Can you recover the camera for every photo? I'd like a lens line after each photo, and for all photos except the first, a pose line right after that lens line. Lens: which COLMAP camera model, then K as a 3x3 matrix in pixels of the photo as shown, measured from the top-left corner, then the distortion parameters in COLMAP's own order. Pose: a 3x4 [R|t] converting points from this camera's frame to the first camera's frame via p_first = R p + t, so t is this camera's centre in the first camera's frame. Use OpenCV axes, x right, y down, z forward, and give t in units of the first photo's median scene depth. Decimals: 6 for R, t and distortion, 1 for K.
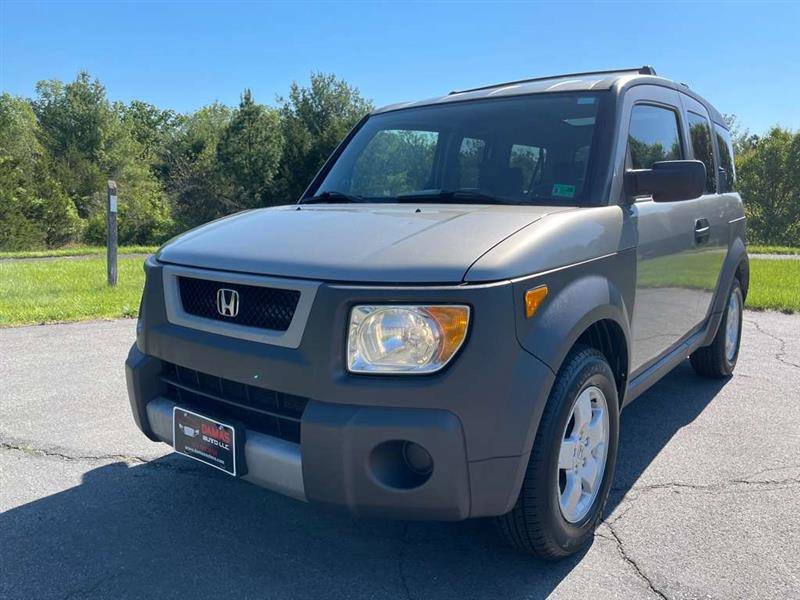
lens RADIAL K [[601.4, 0, 399.4], [0, 601.4, 302.4], [0, 0, 1]] dist [0.069765, -0.097273]
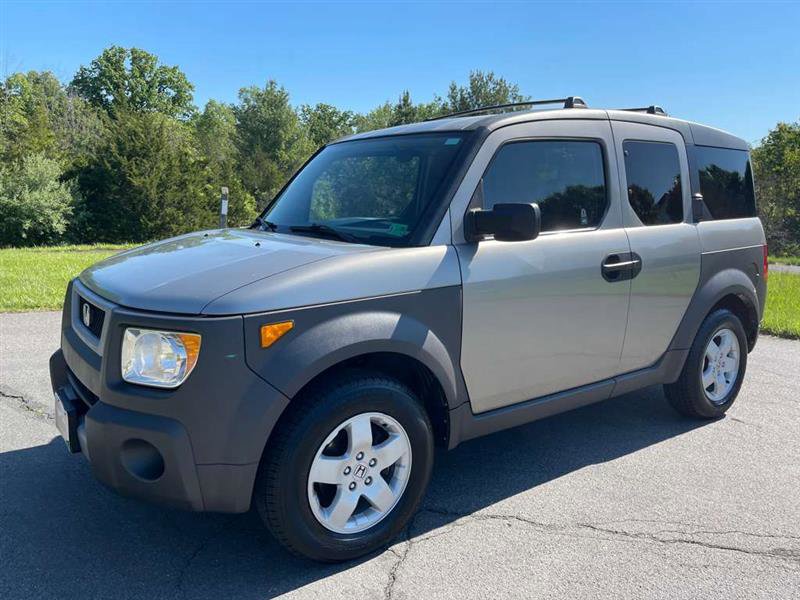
lens RADIAL K [[601.4, 0, 394.2], [0, 601.4, 295.5], [0, 0, 1]] dist [0.069765, -0.097273]
pose [[0.958856, 0.059171, -0.277657, 0.511978], [-0.060011, 0.998183, 0.005482, -0.064495], [0.277477, 0.011406, 0.960665, -0.034366]]
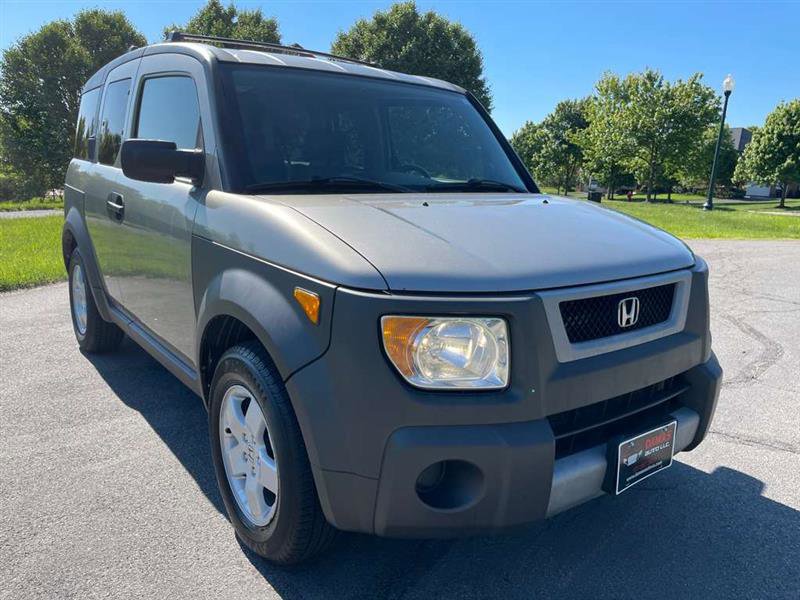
lens RADIAL K [[601.4, 0, 406.1], [0, 601.4, 305.8], [0, 0, 1]] dist [0.069765, -0.097273]
pose [[0.258579, -0.210862, 0.942695, -0.947589], [0.128449, 0.974724, 0.182793, -0.170194], [-0.957412, 0.073822, 0.279128, 0.798206]]
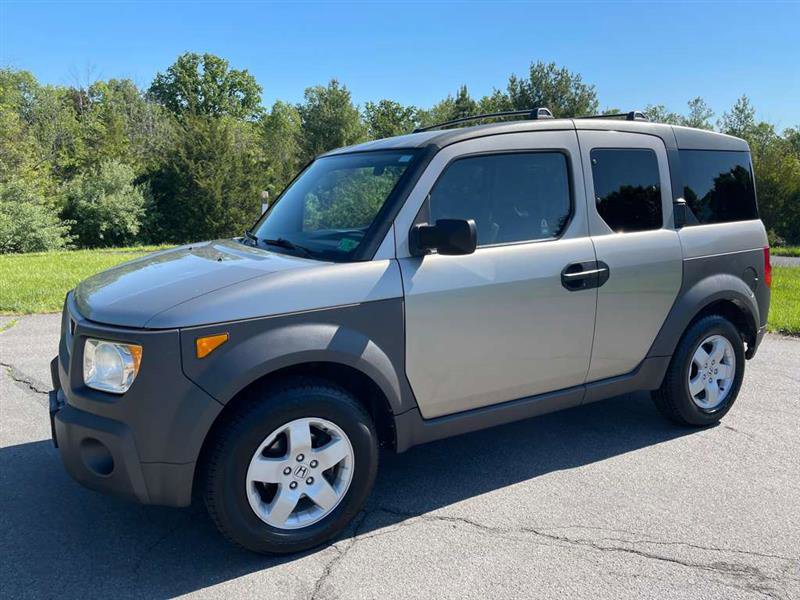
lens RADIAL K [[601.4, 0, 394.3], [0, 601.4, 293.2], [0, 0, 1]] dist [0.069765, -0.097273]
pose [[0.922683, 0.058563, -0.381086, 0.713443], [-0.056321, 0.998267, 0.017046, -0.104710], [0.381424, 0.005735, 0.924383, -0.021829]]
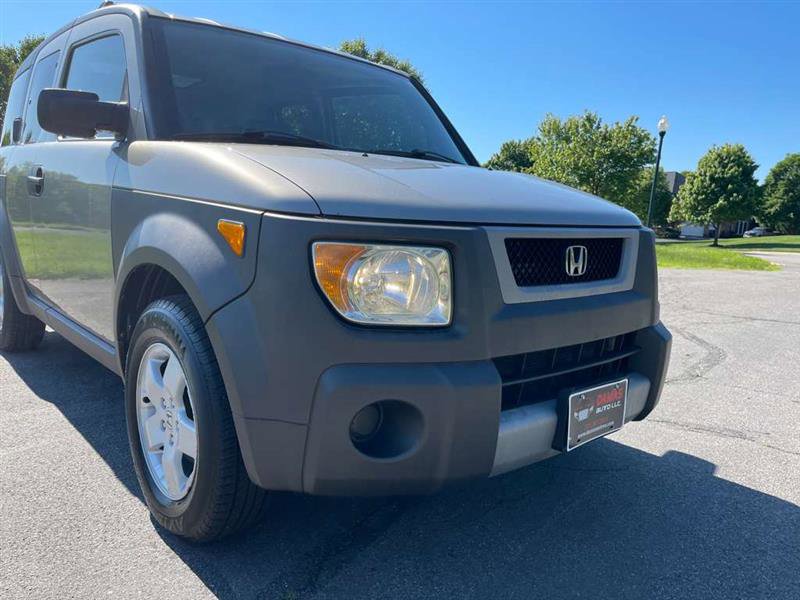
lens RADIAL K [[601.4, 0, 394.9], [0, 601.4, 302.7], [0, 0, 1]] dist [0.069765, -0.097273]
pose [[0.196365, -0.148069, 0.969287, -0.914380], [0.114944, 0.985193, 0.127213, -0.062887], [-0.973770, 0.086433, 0.210477, 0.806882]]
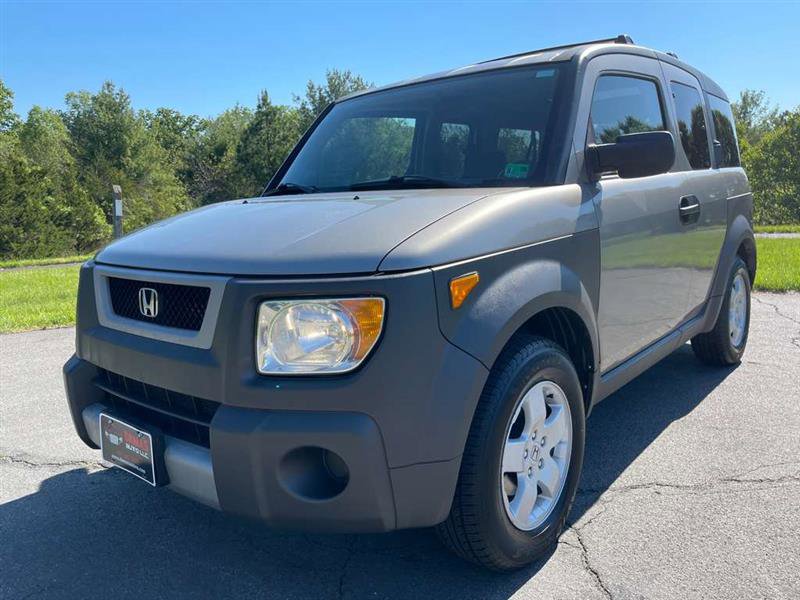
lens RADIAL K [[601.4, 0, 390.5], [0, 601.4, 294.6], [0, 0, 1]] dist [0.069765, -0.097273]
pose [[0.997684, -0.032340, -0.059841, 0.113501], [0.032131, 0.999474, -0.004449, 0.003345], [0.059953, 0.002516, 0.998198, 0.055400]]
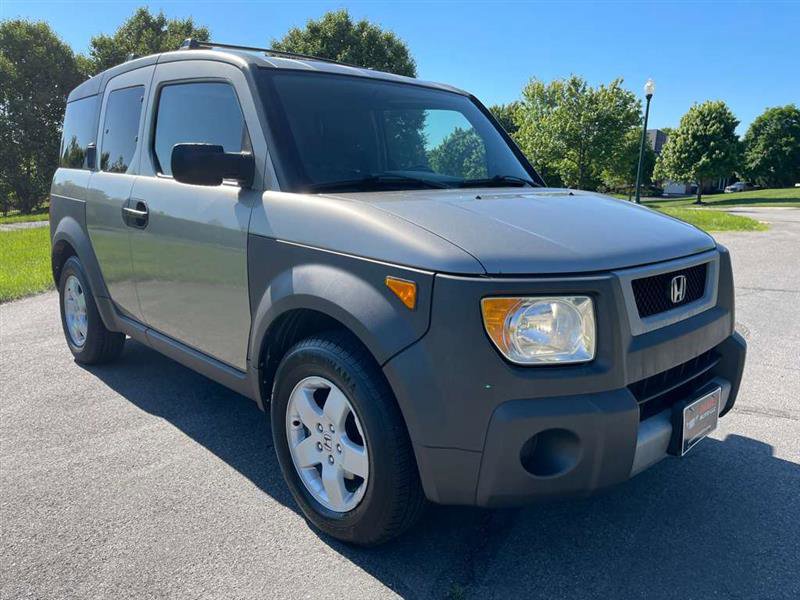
lens RADIAL K [[601.4, 0, 397.5], [0, 601.4, 296.3], [0, 0, 1]] dist [0.069765, -0.097273]
pose [[0.163289, -0.196236, 0.966865, -1.026862], [0.154836, 0.972971, 0.171325, -0.180080], [-0.974352, 0.121730, 0.189260, 0.952385]]
